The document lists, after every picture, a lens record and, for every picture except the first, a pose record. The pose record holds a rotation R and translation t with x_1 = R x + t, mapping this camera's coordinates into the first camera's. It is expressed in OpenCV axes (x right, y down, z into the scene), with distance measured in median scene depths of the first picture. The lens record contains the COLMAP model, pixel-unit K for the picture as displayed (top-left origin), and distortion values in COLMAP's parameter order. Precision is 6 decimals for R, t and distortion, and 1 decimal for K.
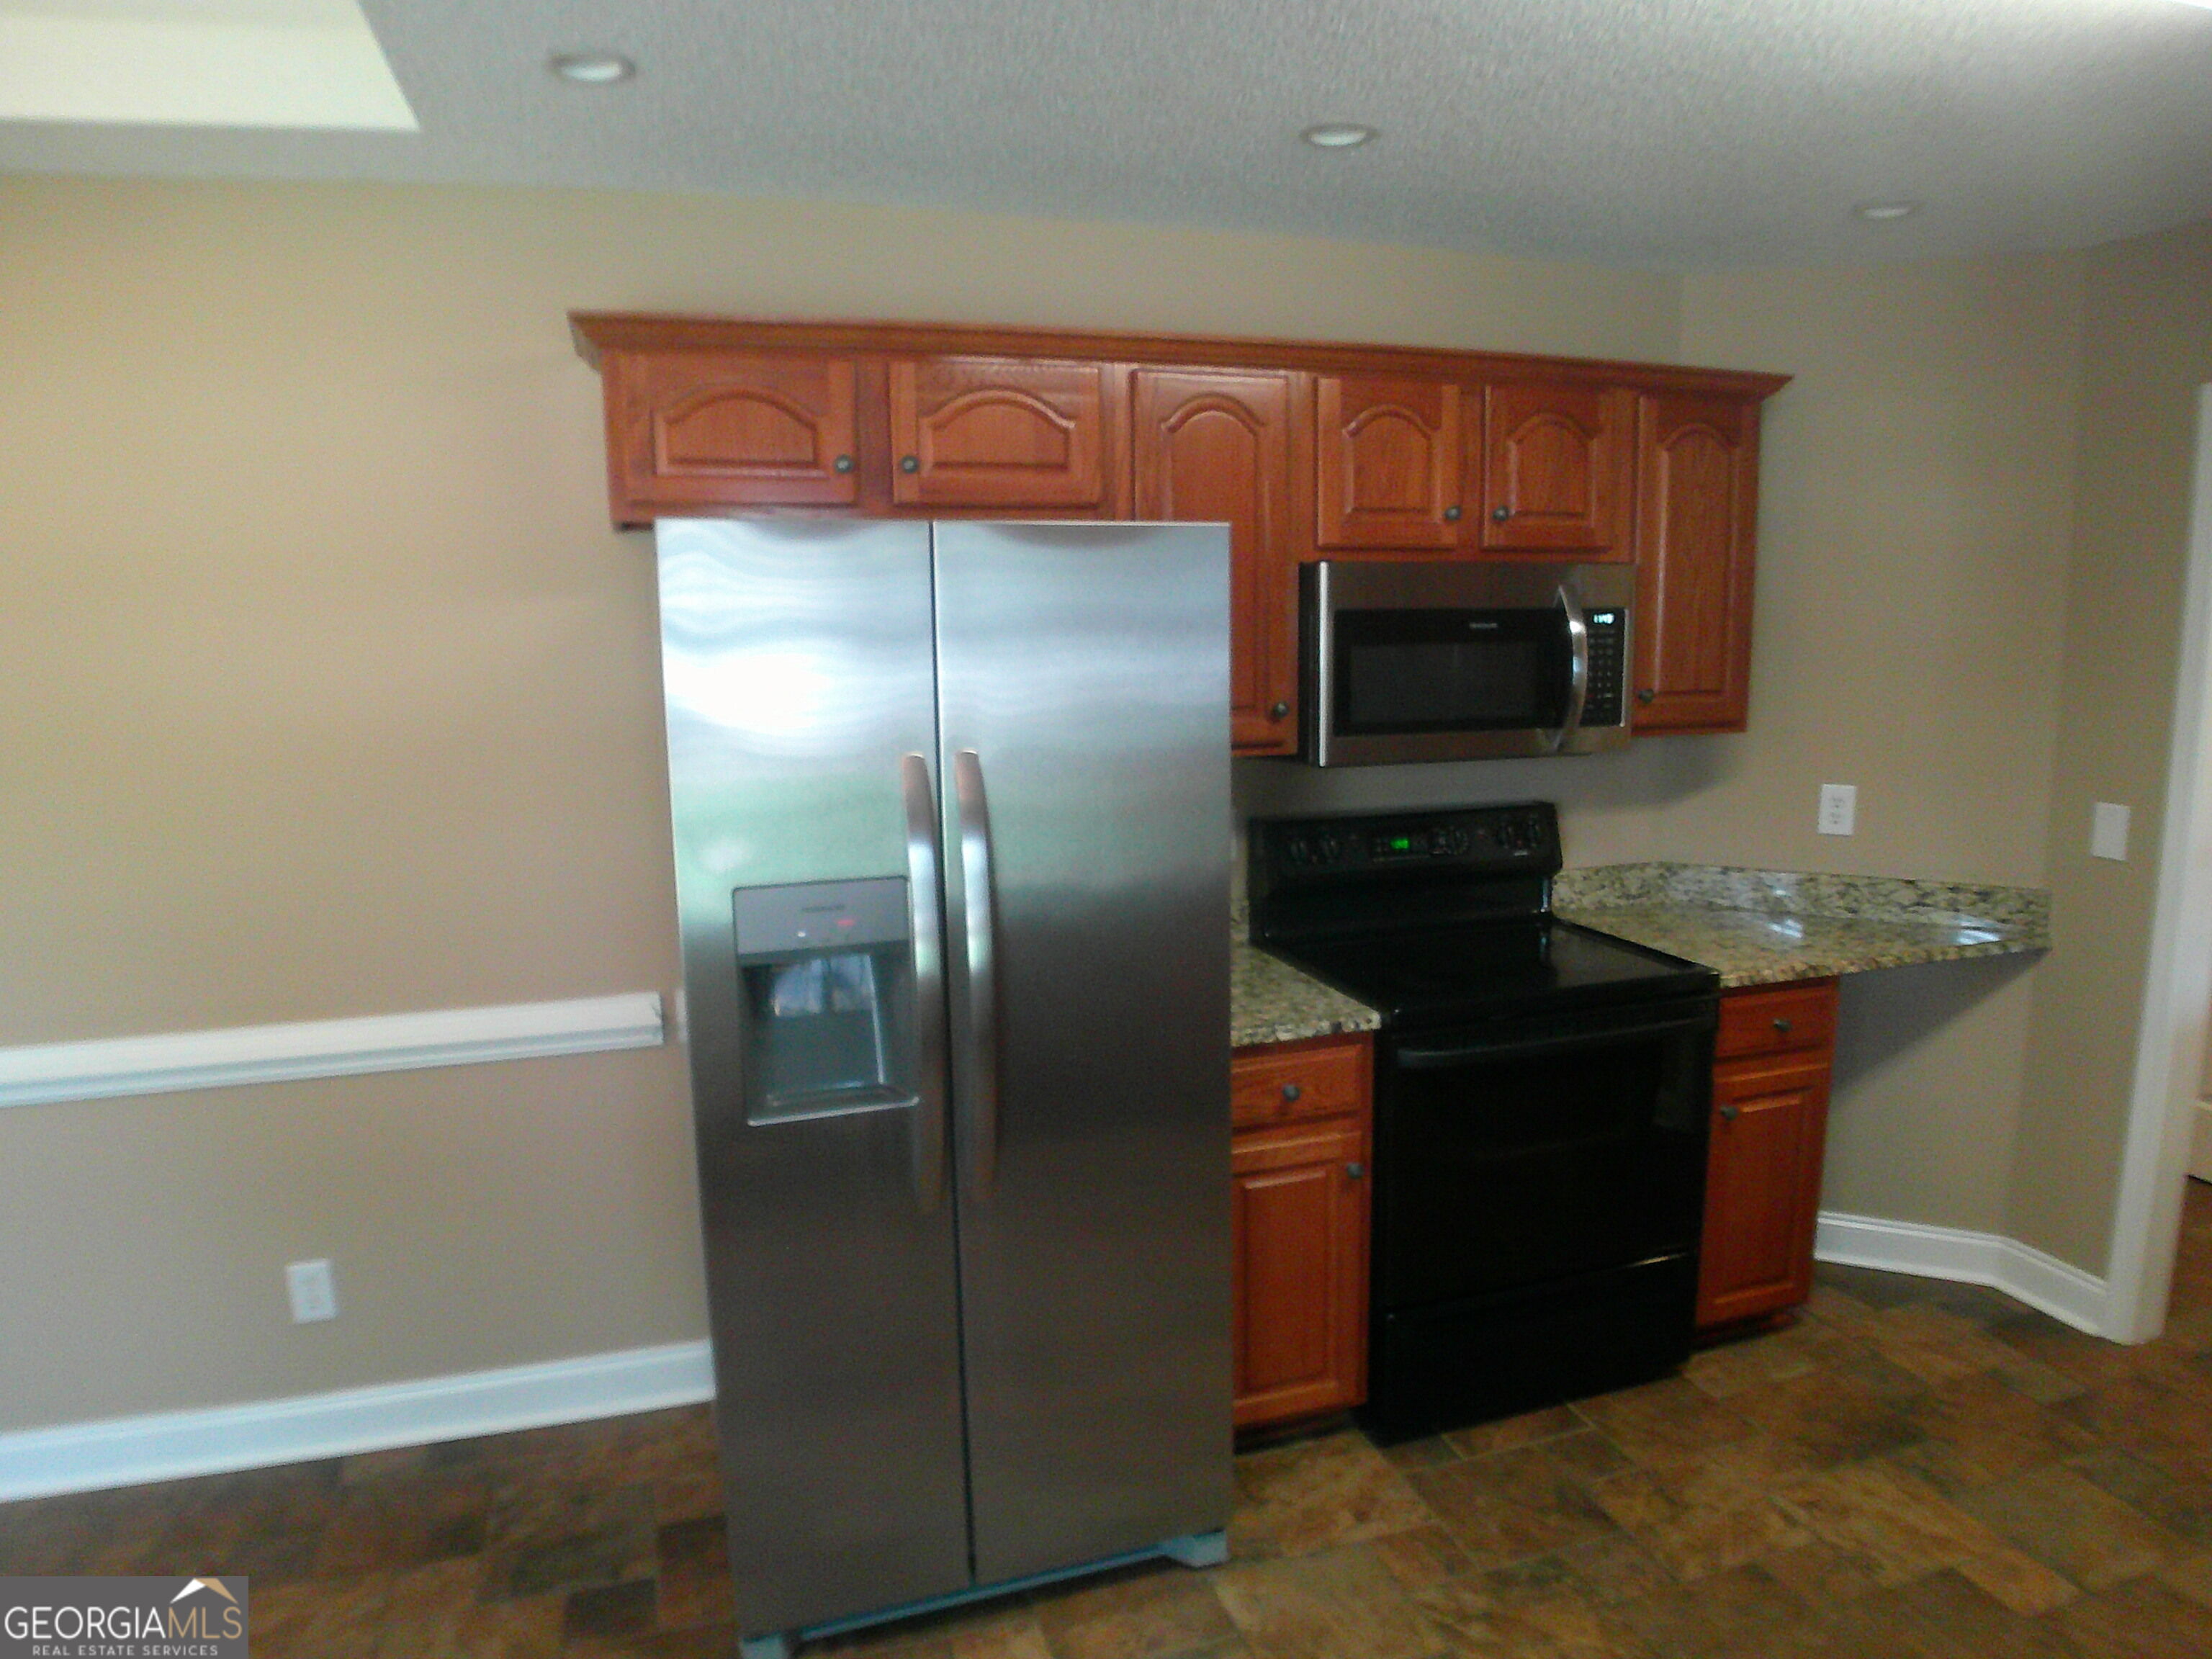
lens RADIAL K [[1398.5, 0, 1118.9], [0, 1398.5, 847.2], [0, 0, 1]] dist [-0.080181, -0.002487]
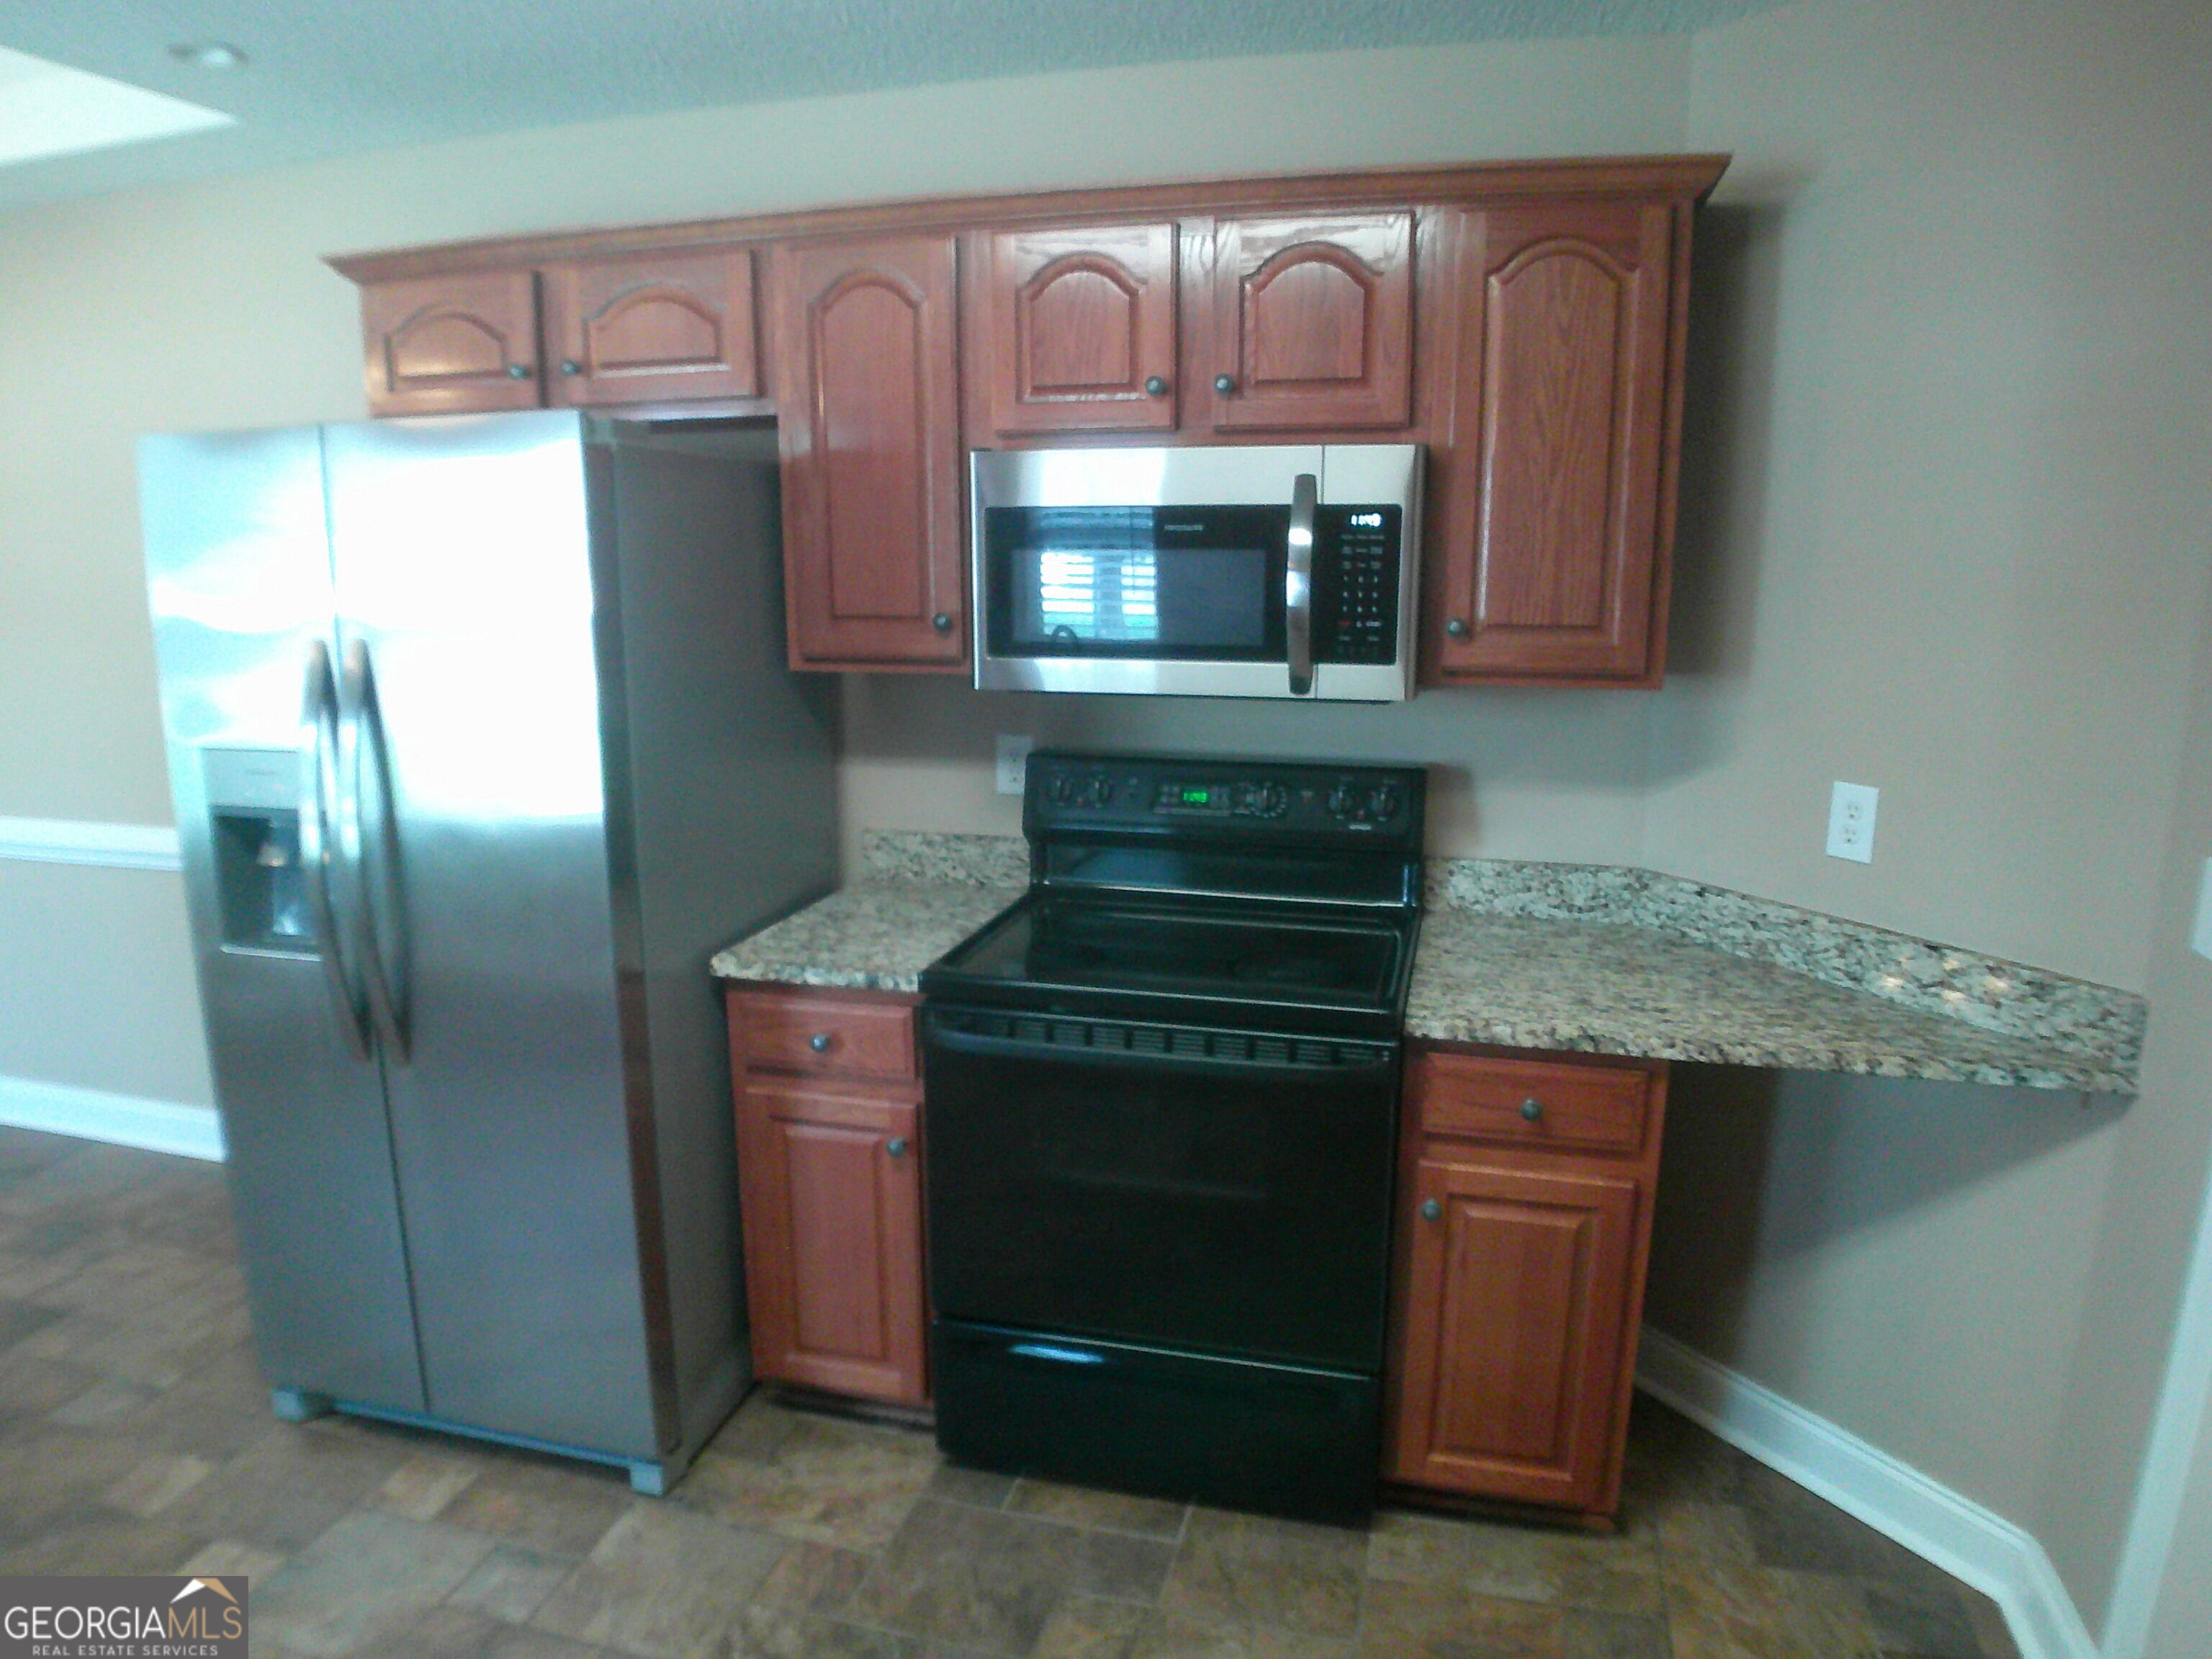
lens RADIAL K [[1398.5, 0, 1118.9], [0, 1398.5, 847.2], [0, 0, 1]] dist [-0.080181, -0.002487]
pose [[0.843258, 0.127978, -0.522051, 0.642580], [-0.100748, 0.991661, 0.080363, -0.036876], [0.527982, -0.015172, 0.849120, 0.287794]]
